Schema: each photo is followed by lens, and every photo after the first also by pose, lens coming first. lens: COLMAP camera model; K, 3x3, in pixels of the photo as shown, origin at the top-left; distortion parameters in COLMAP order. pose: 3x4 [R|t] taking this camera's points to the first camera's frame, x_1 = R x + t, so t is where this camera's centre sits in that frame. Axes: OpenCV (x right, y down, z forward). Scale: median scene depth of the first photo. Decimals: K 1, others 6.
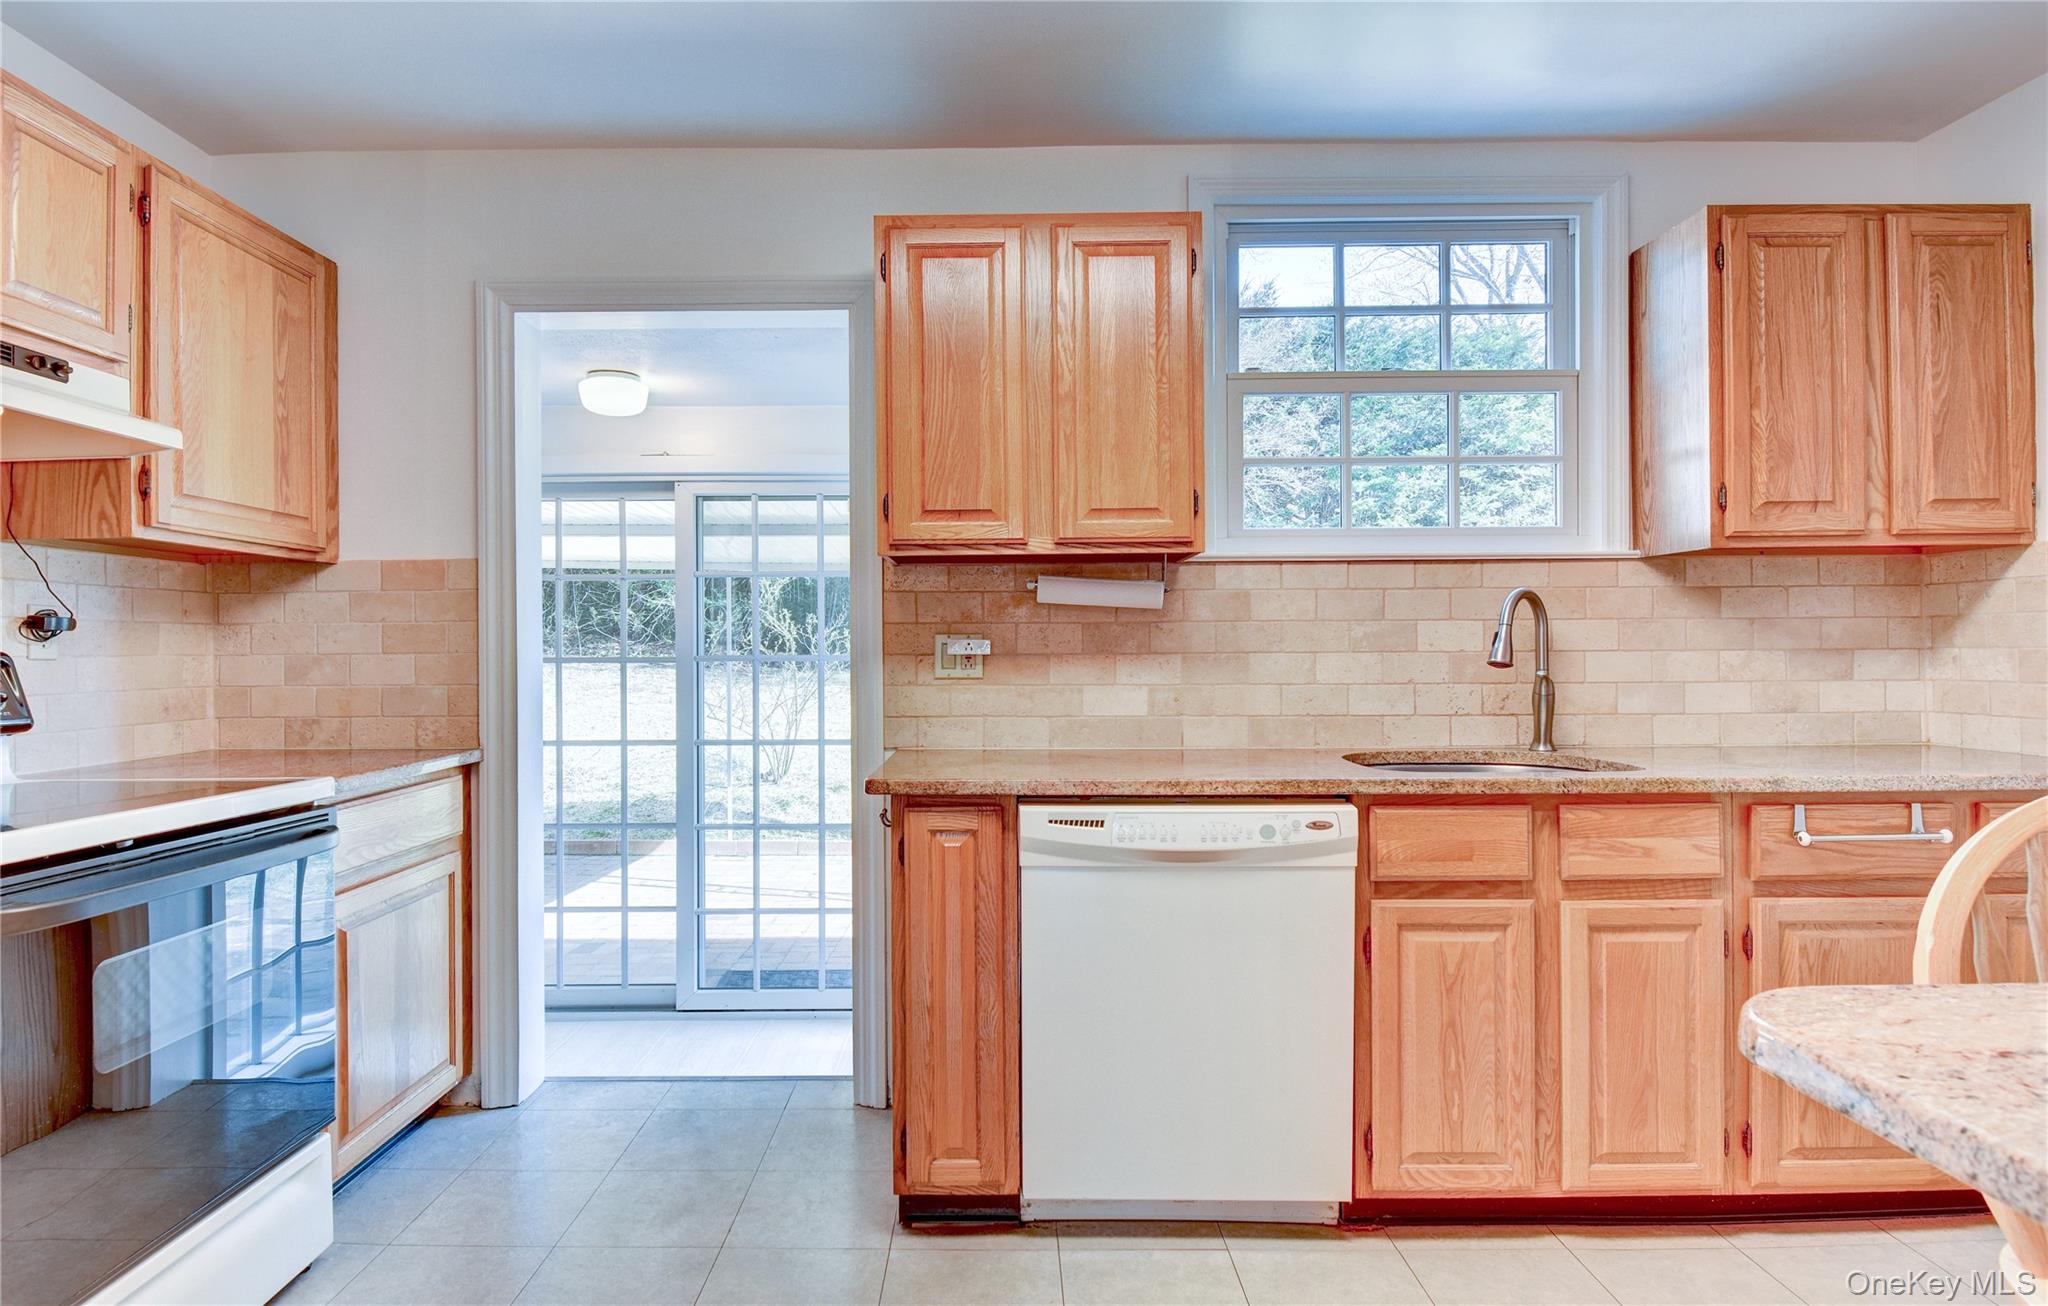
lens RADIAL K [[1157.4, 0, 1022.4], [0, 1157.4, 653.8], [0, 0, 1]] dist [0.002400, -0.002090]
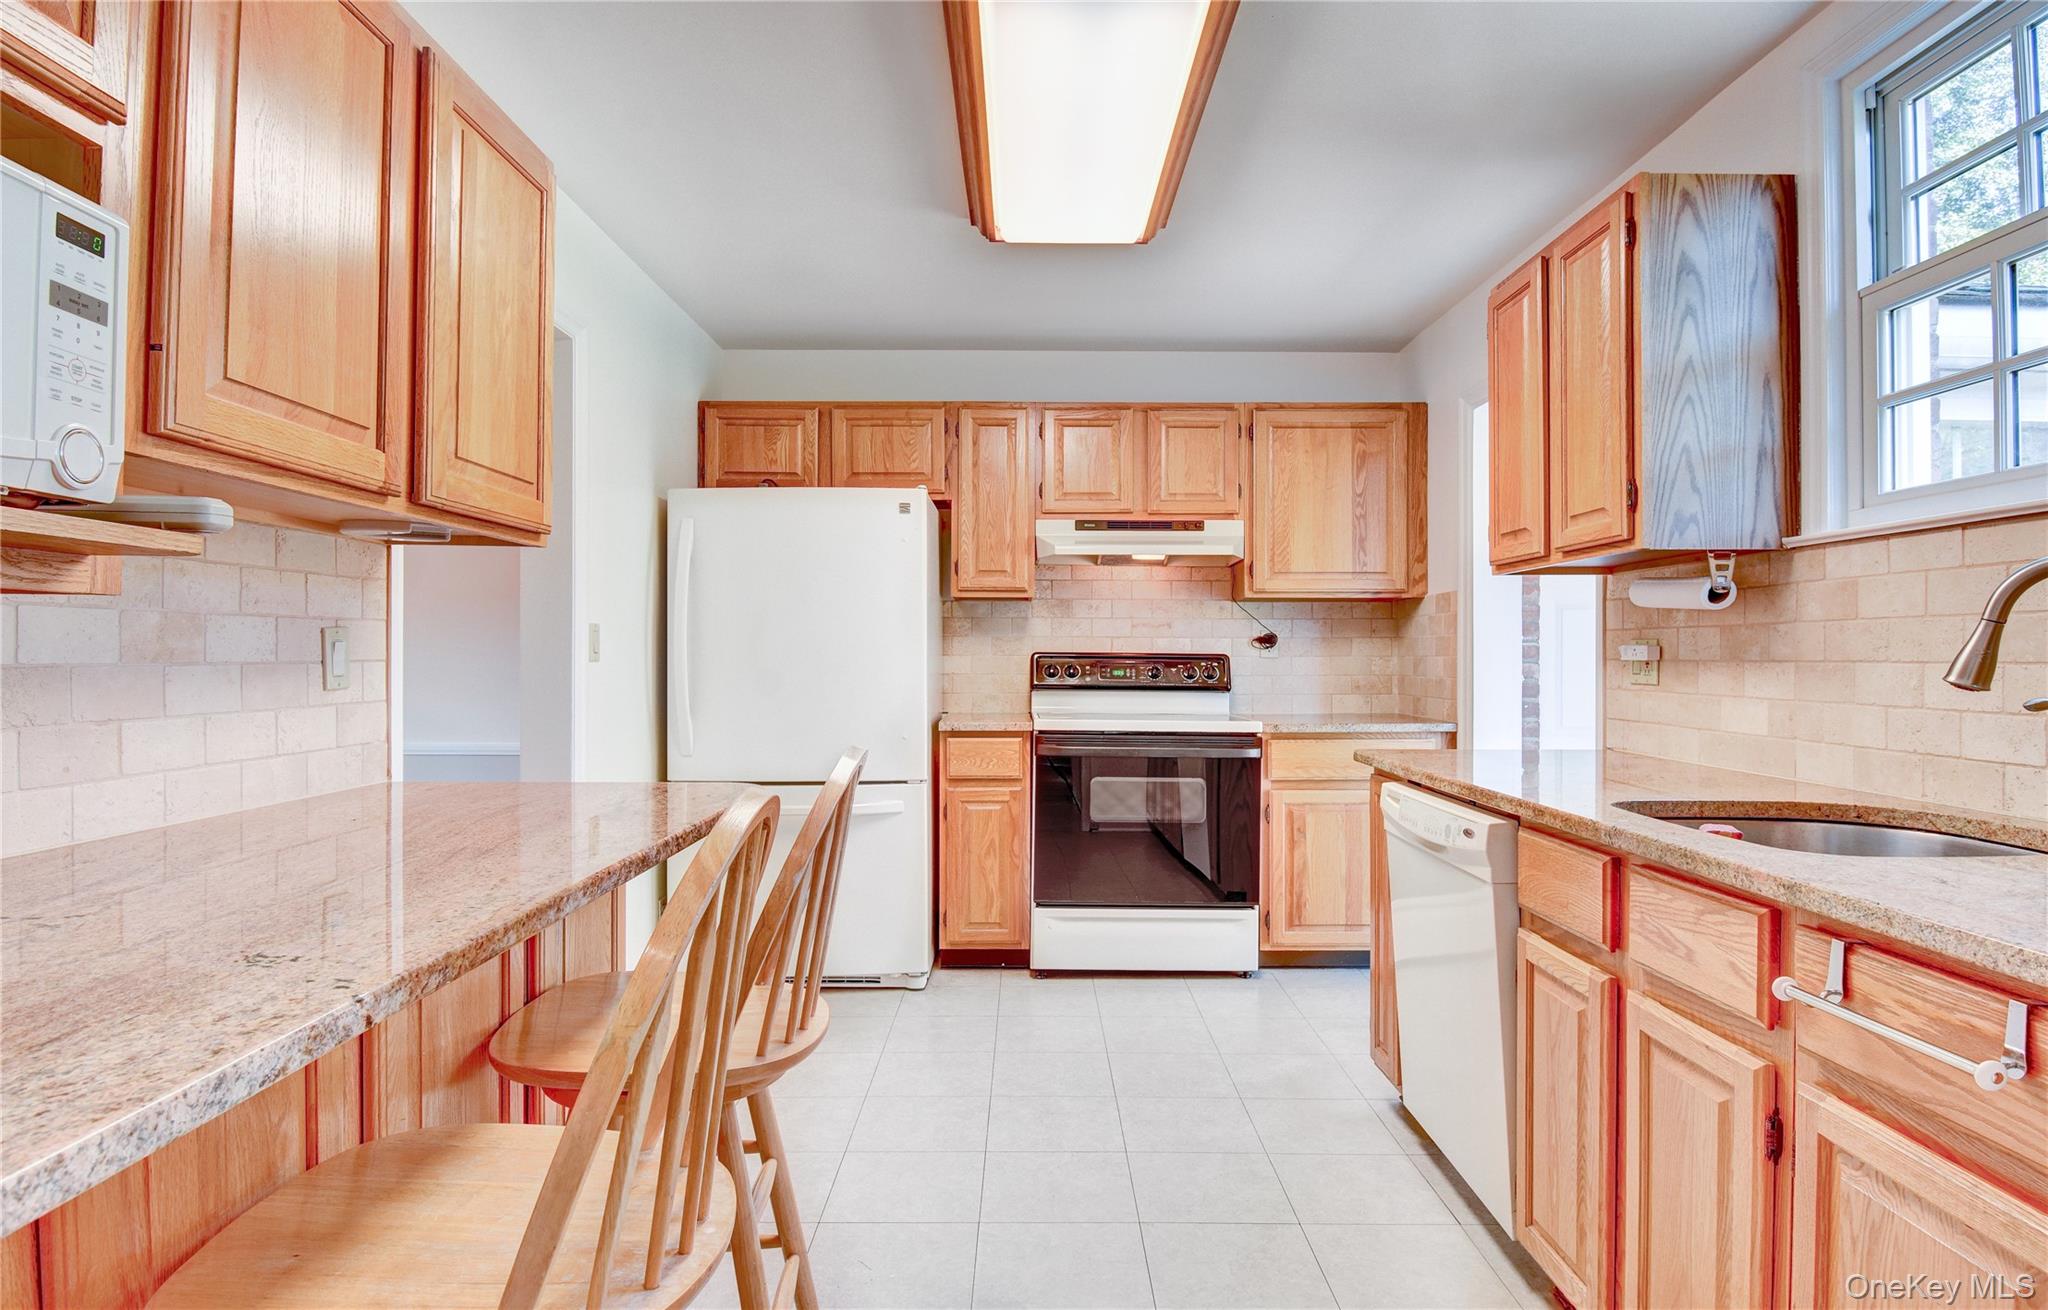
lens RADIAL K [[1157.4, 0, 1028.7], [0, 1157.4, 641.8], [0, 0, 1]] dist [0.002400, -0.002090]
pose [[0.005324, -0.006380, -0.999965, 0.944640], [-0.005051, 0.999967, -0.006407, -0.006466], [0.999973, 0.005085, 0.005292, 0.464002]]
